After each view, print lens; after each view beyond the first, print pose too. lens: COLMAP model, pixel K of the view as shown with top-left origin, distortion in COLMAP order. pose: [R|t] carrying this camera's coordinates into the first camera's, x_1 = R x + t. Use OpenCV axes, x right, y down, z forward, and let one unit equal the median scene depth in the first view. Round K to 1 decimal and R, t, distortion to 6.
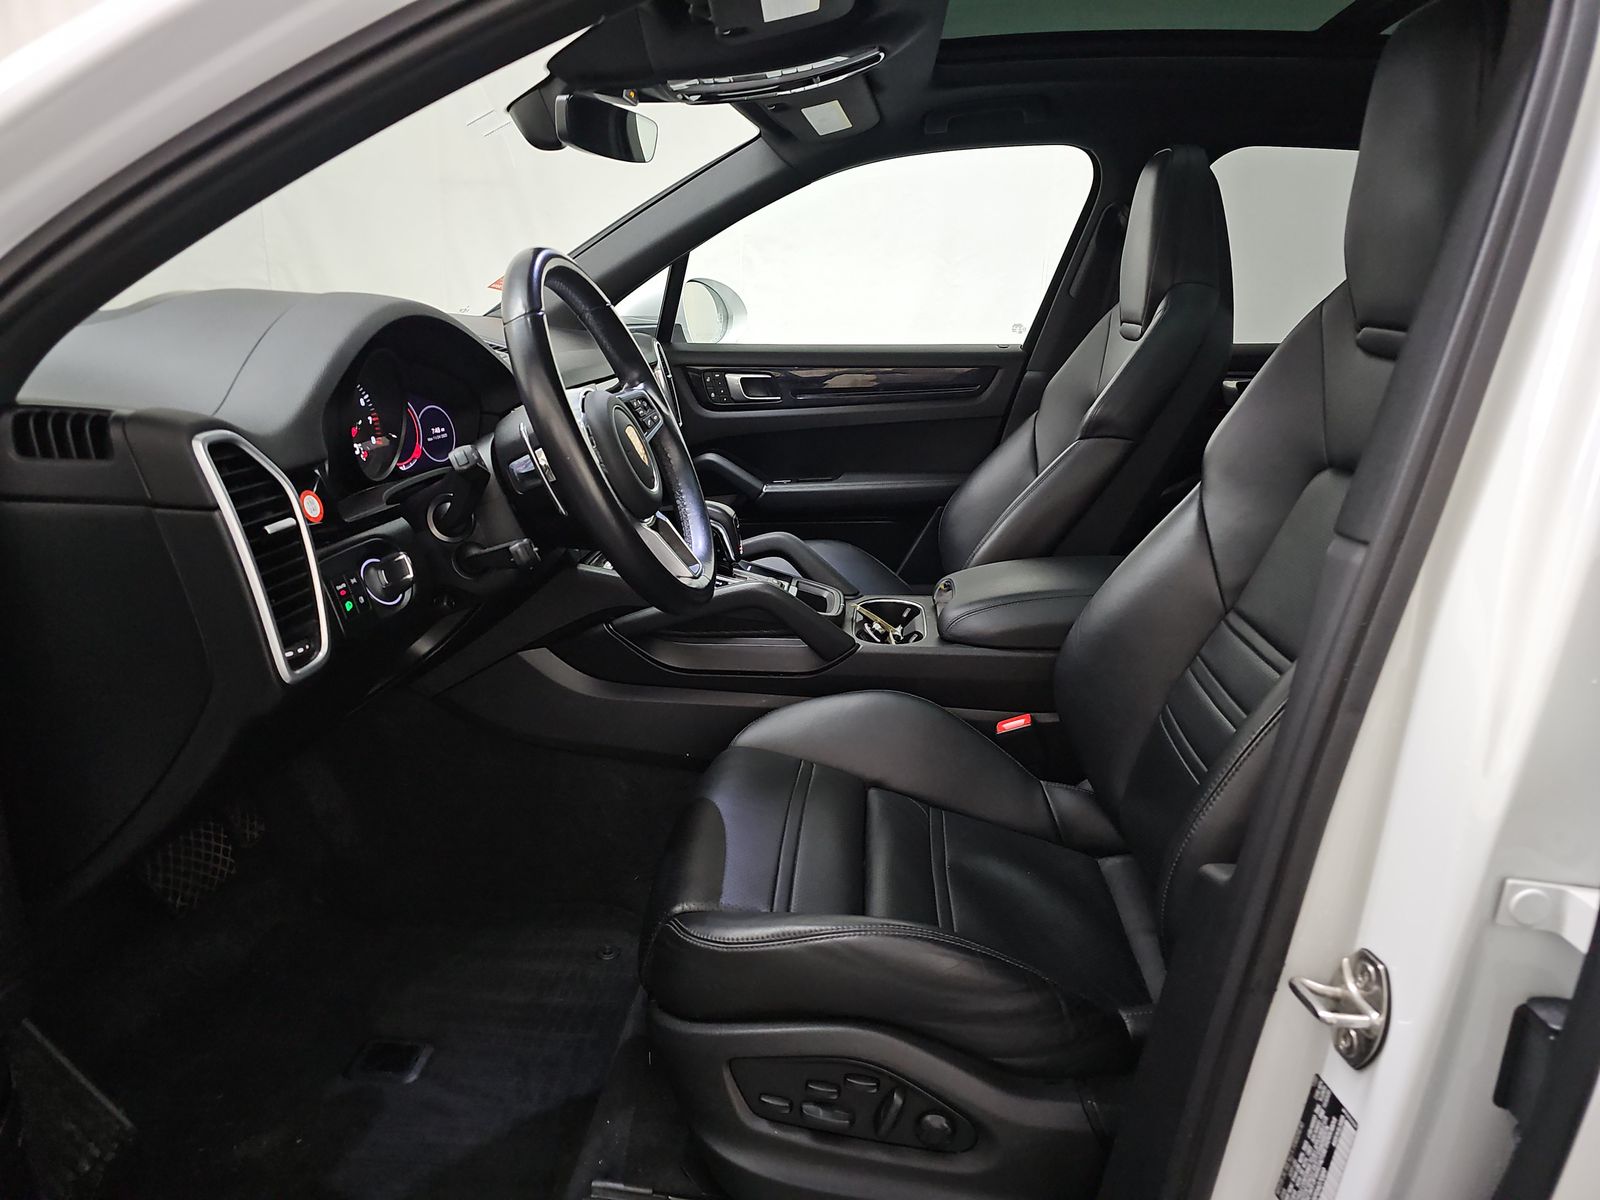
lens RADIAL K [[1055.0, 0, 804.9], [0, 1055.0, 590.7], [0, 0, 1]] dist [0.041979, -0.041167]
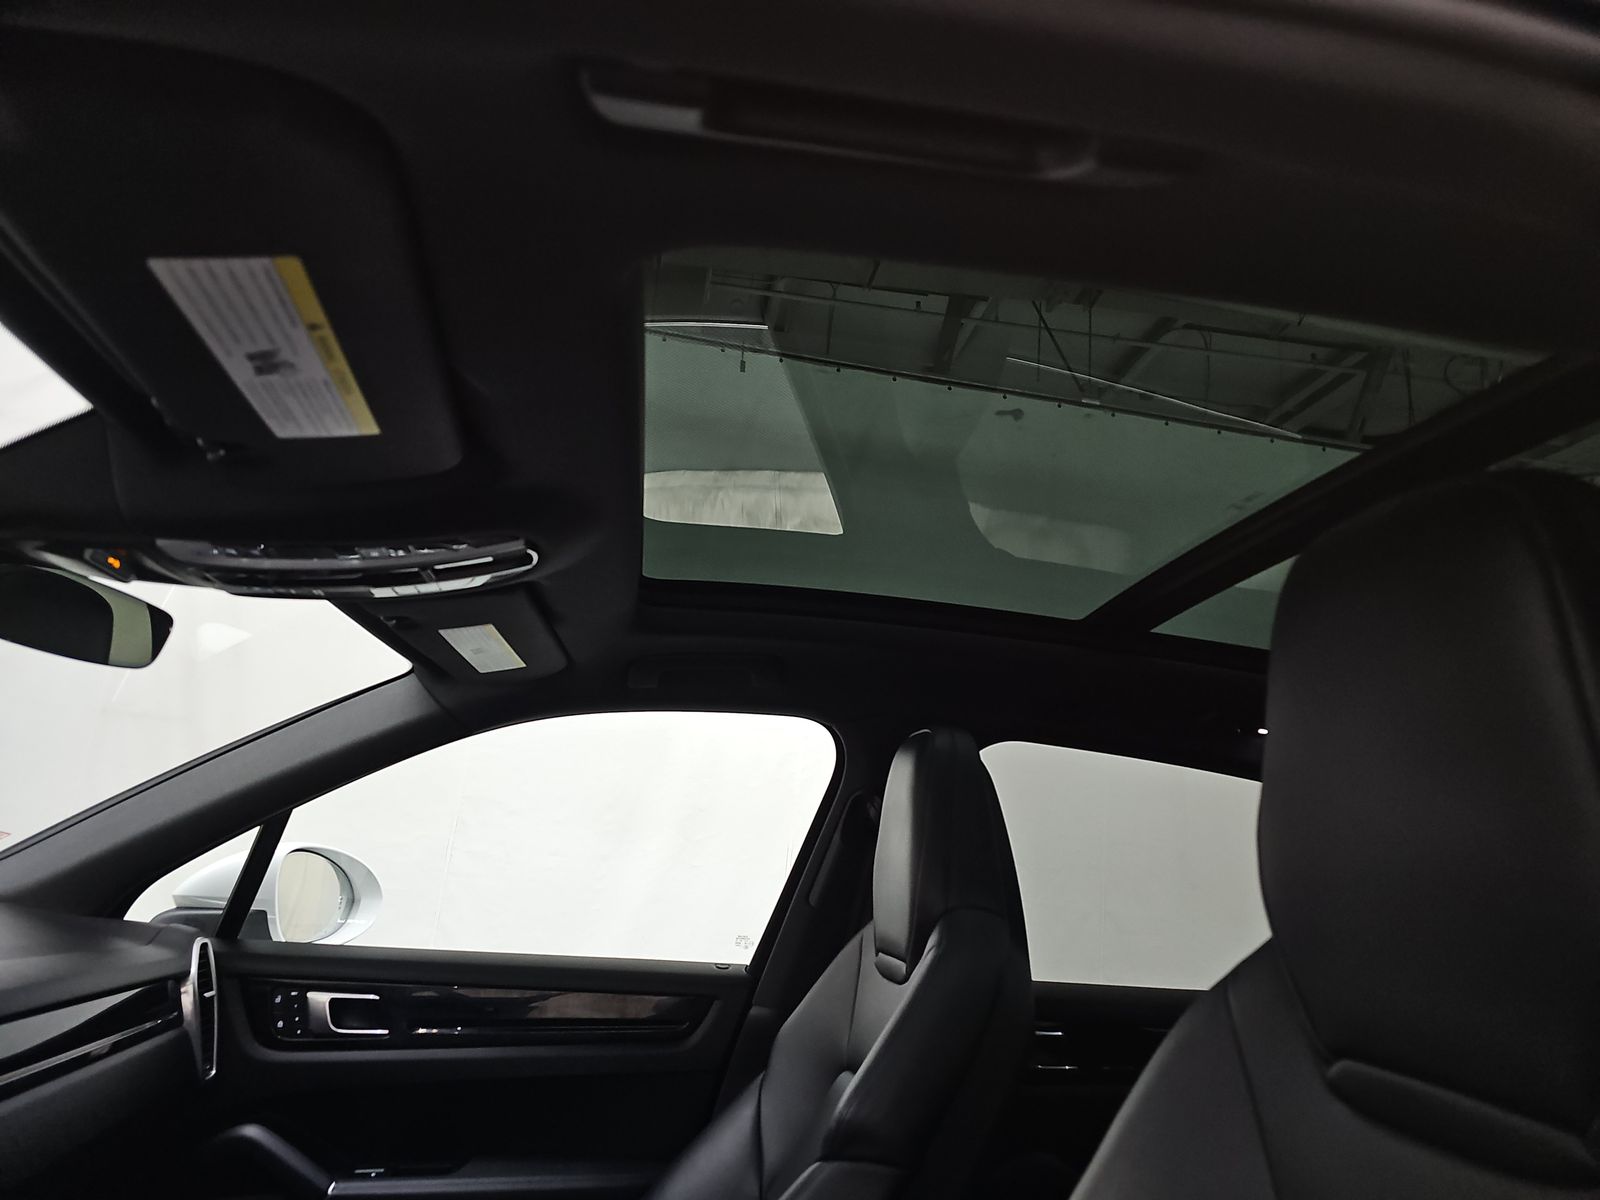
lens RADIAL K [[1055.0, 0, 804.9], [0, 1055.0, 590.7], [0, 0, 1]] dist [0.041979, -0.041167]
pose [[0.972709, 0.117229, 0.200238, 0.072271], [-0.000513, 0.864067, -0.503376, -0.095038], [-0.232029, 0.489535, 0.840546, 0.266666]]
